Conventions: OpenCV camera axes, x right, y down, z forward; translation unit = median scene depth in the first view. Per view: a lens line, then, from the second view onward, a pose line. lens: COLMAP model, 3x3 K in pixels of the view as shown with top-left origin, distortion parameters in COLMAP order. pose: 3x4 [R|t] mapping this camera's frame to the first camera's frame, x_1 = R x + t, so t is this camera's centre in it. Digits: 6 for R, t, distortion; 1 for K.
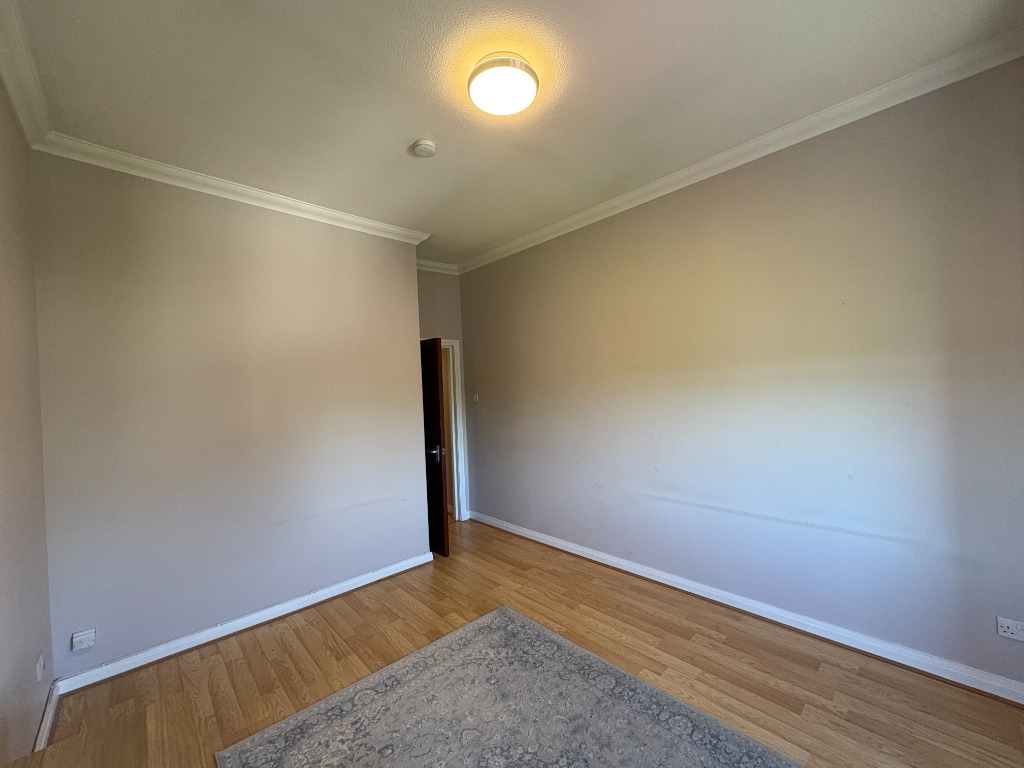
lens RADIAL K [[409.6, 0, 511.9], [0, 409.6, 384.8], [0, 0, 1]] dist [-0.001658, -0.000177]
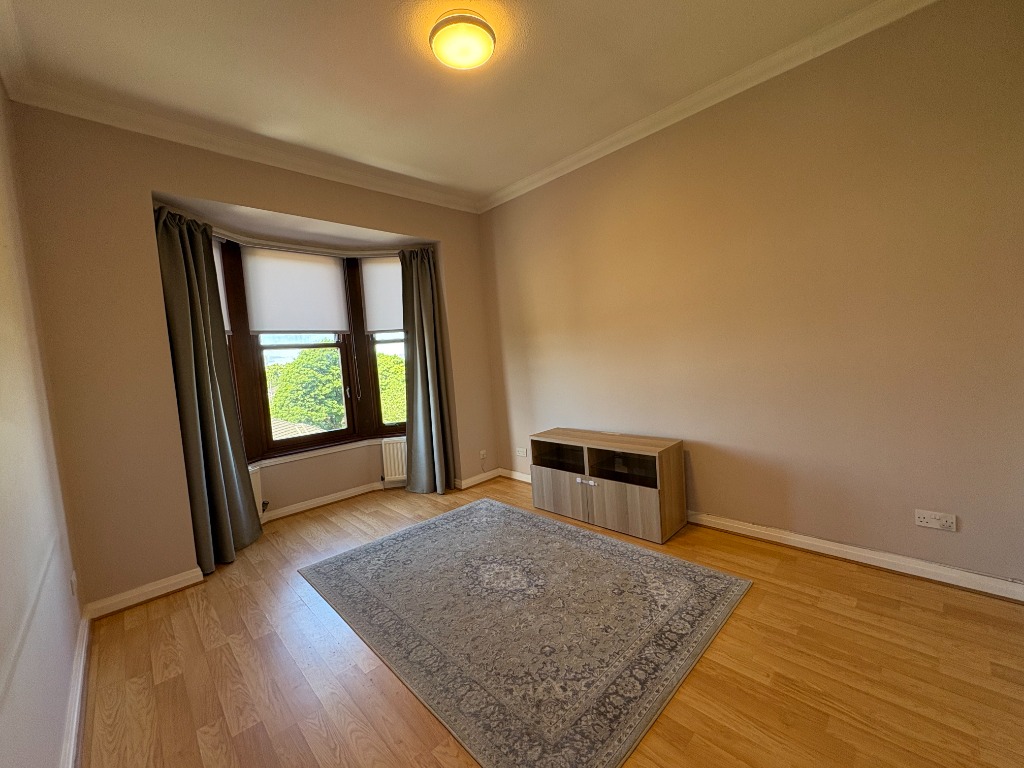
lens RADIAL K [[409.6, 0, 512.2], [0, 409.6, 382.4], [0, 0, 1]] dist [-0.001658, -0.000177]
pose [[-0.992907, 0.118020, -0.014399, -0.024856], [0.116850, 0.991011, 0.065141, 0.087805], [0.021958, 0.062997, -0.997772, 1.671853]]
